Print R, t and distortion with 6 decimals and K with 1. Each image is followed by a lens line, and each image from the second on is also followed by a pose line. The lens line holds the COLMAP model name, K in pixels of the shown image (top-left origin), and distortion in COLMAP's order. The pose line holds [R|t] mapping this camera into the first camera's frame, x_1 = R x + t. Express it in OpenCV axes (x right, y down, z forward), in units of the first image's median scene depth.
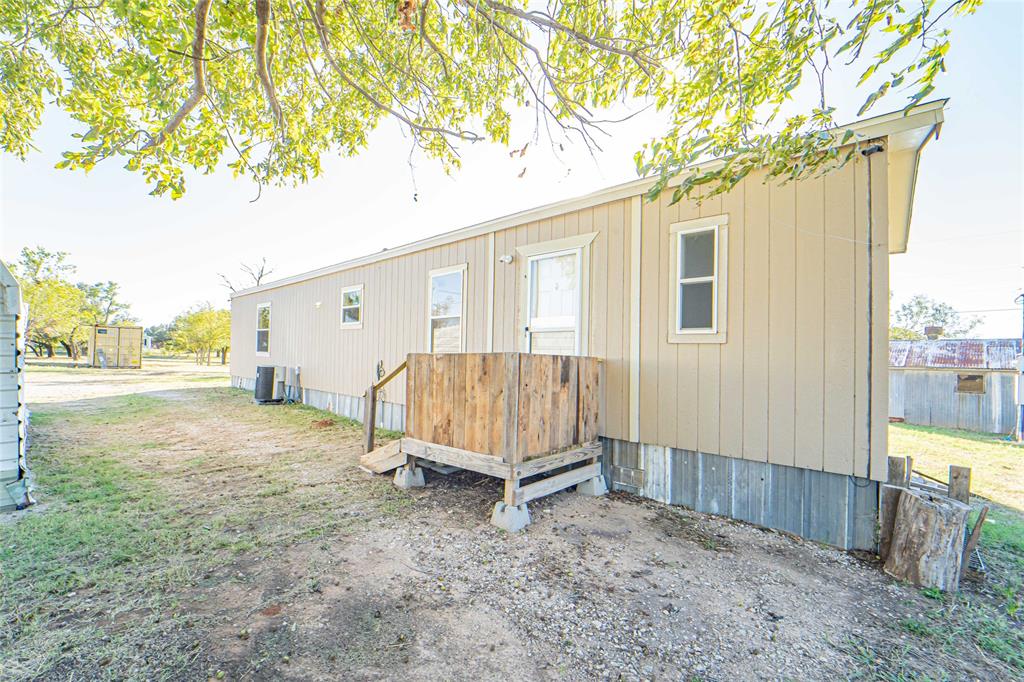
lens RADIAL K [[419.8, 0, 509.2], [0, 419.8, 342.1], [0, 0, 1]] dist [-0.016978, -0.000360]
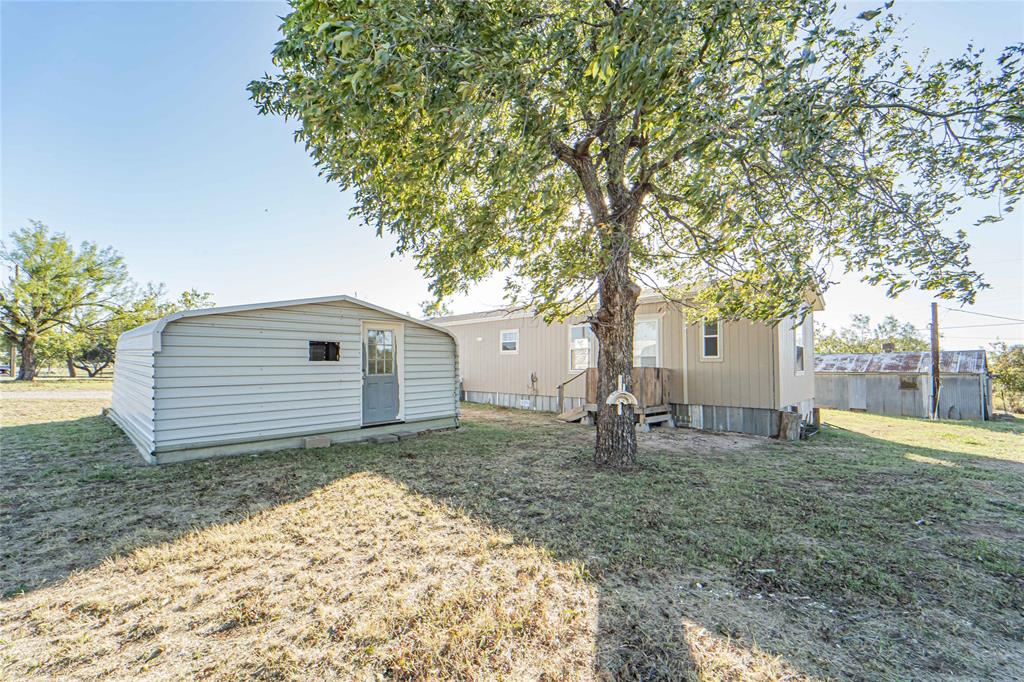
lens RADIAL K [[419.8, 0, 515.0], [0, 419.8, 342.9], [0, 0, 1]] dist [-0.016978, -0.000360]
pose [[0.999453, -0.017523, -0.028062, -0.606979], [0.016568, 0.999288, -0.033897, -0.040575], [0.028636, 0.033414, 0.999031, -1.424736]]
